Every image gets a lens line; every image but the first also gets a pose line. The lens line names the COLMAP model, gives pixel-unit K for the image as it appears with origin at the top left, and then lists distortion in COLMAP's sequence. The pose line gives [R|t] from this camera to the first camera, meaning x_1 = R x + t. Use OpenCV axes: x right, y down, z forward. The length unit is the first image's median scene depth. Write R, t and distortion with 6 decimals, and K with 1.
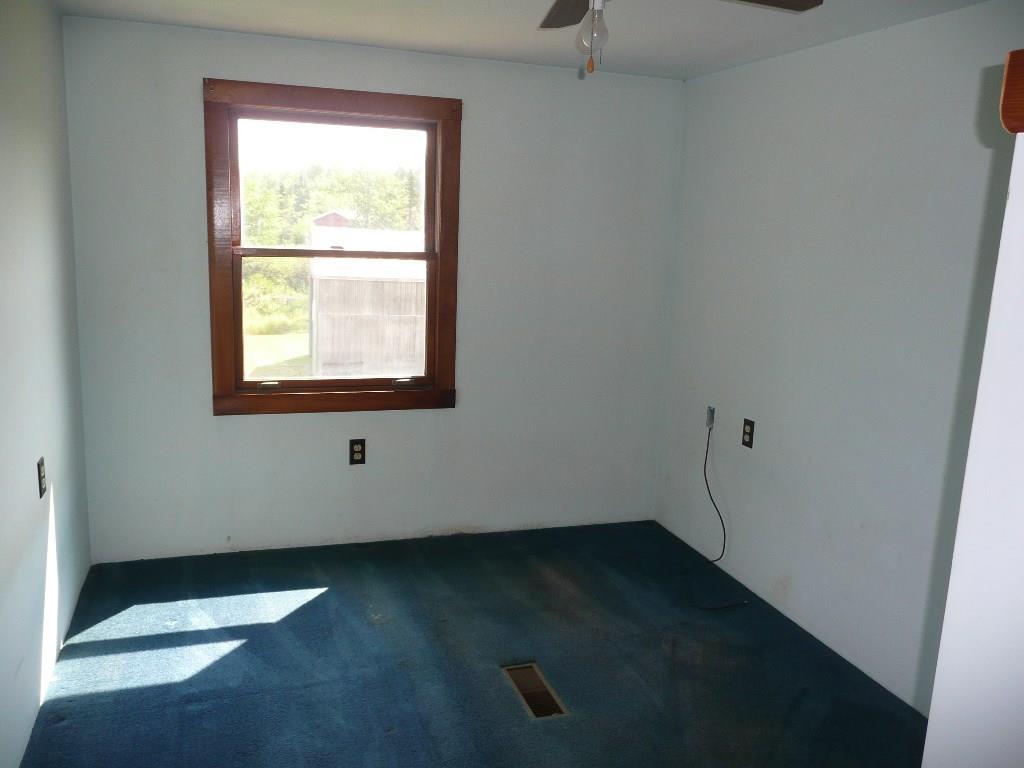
lens RADIAL K [[845.6, 0, 510.2], [0, 845.6, 383.2], [0, 0, 1]] dist [-0.032718, -0.011484]
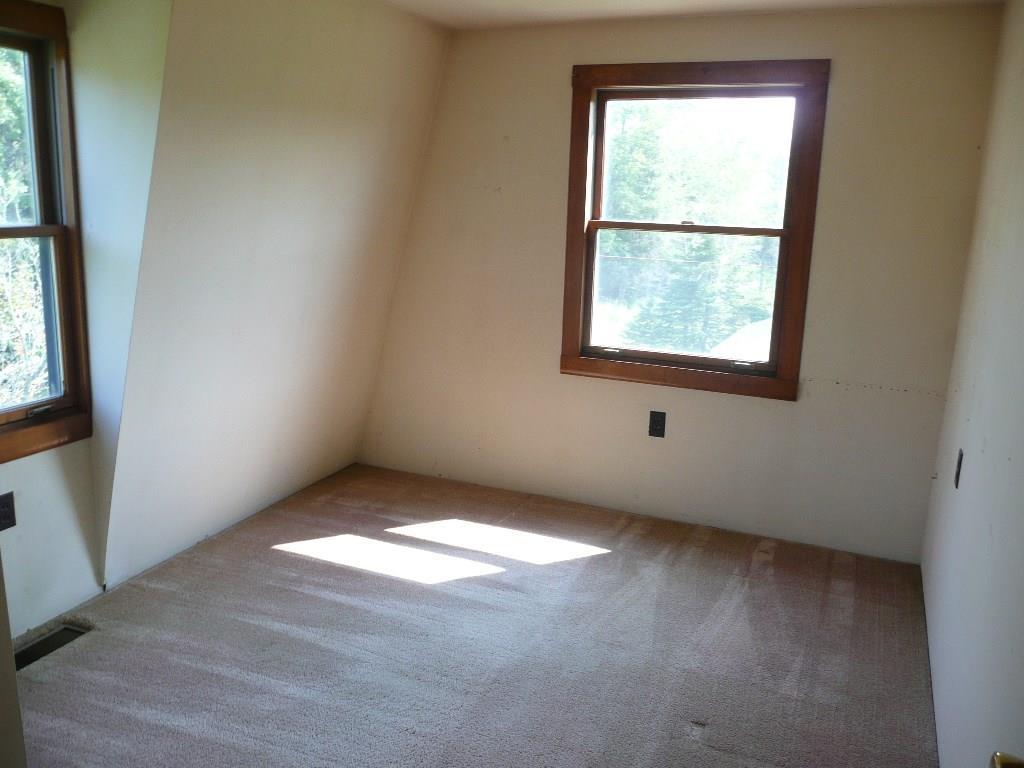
lens RADIAL K [[845.6, 0, 510.0], [0, 845.6, 387.2], [0, 0, 1]] dist [-0.032718, -0.011484]
pose [[0.736598, 0.137112, -0.662287, 0.331491], [-0.124140, 0.990007, 0.066890, -0.008552], [0.664841, 0.032945, 0.746258, 0.123995]]
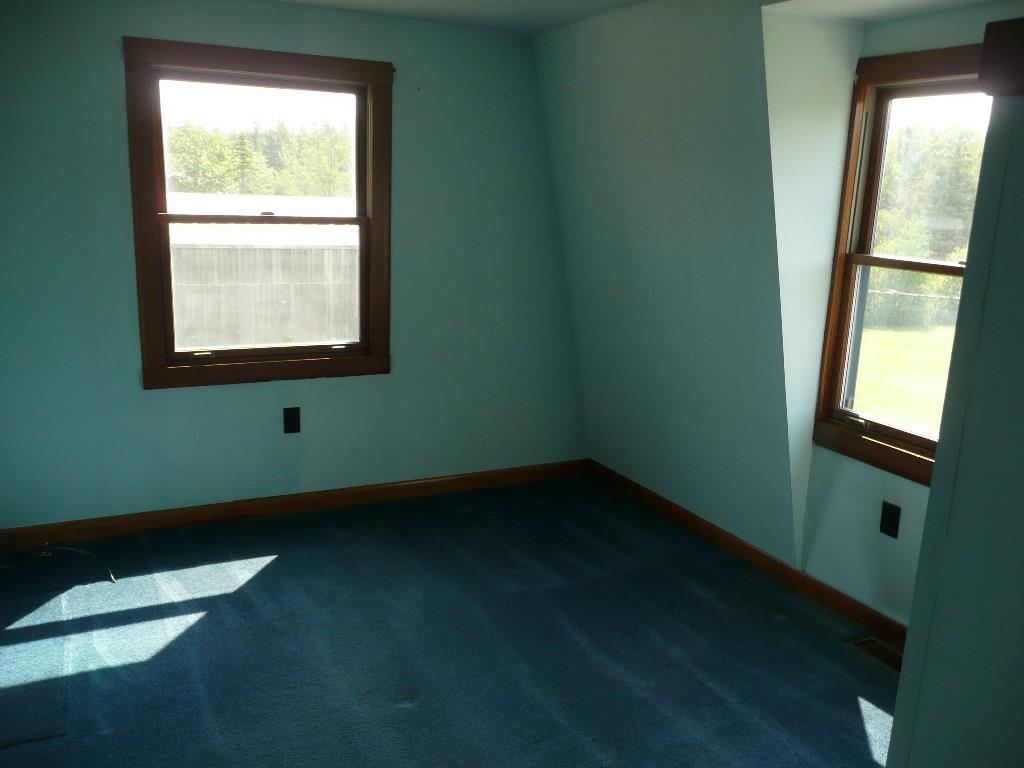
lens RADIAL K [[845.6, 0, 518.2], [0, 845.6, 383.4], [0, 0, 1]] dist [-0.032718, -0.011484]
pose [[0.990366, -0.034154, 0.134195, -0.054849], [0.028365, 0.998593, 0.044814, 0.001362], [-0.135536, -0.040576, 0.989941, -0.017726]]
